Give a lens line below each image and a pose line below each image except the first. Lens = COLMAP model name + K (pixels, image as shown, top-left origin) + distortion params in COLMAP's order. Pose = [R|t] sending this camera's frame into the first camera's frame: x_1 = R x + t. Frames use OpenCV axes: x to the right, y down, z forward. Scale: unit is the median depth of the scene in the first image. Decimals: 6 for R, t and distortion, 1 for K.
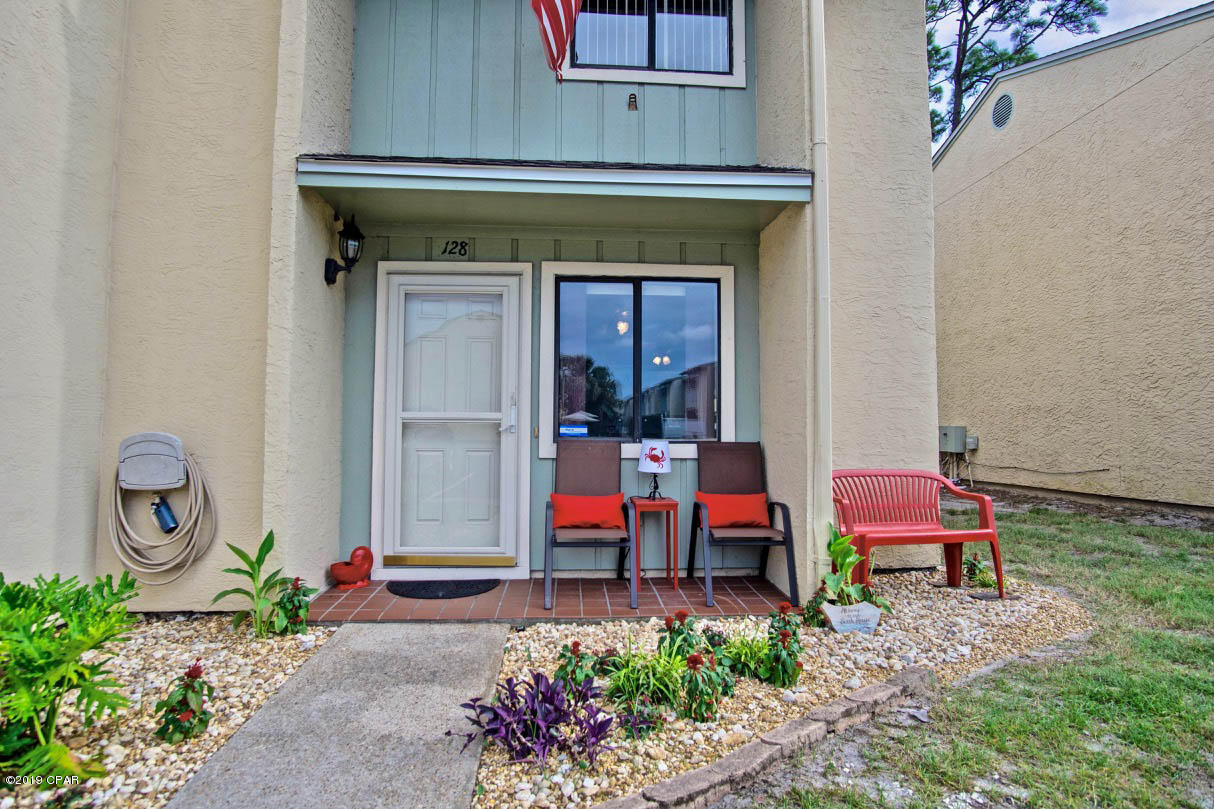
lens RADIAL K [[651.9, 0, 607.9], [0, 651.9, 395.7], [0, 0, 1]] dist [-0.034522, 0.008713]
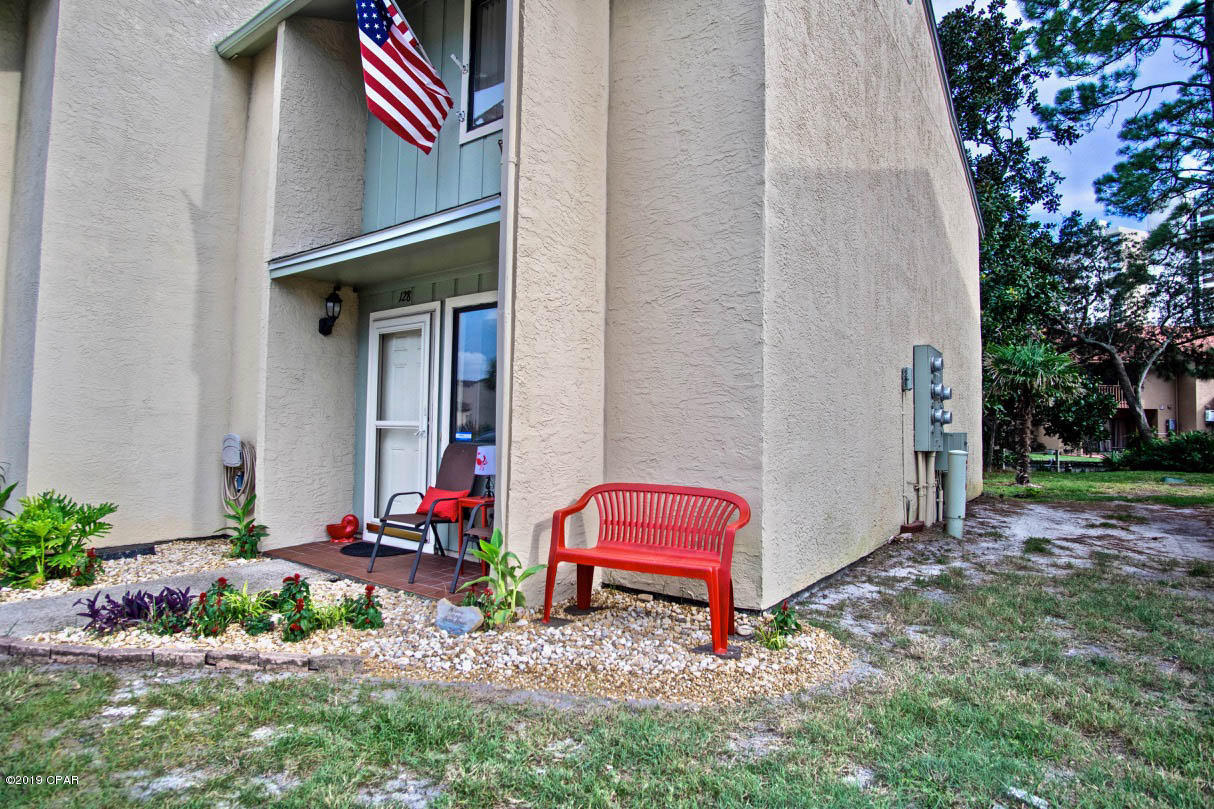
lens RADIAL K [[651.9, 0, 607.9], [0, 651.9, 395.7], [0, 0, 1]] dist [-0.034522, 0.008713]
pose [[0.758686, -0.023803, -0.651021, 0.937677], [0.024641, 0.999666, -0.007834, -0.004914], [0.650990, -0.010098, 0.759019, 0.264655]]
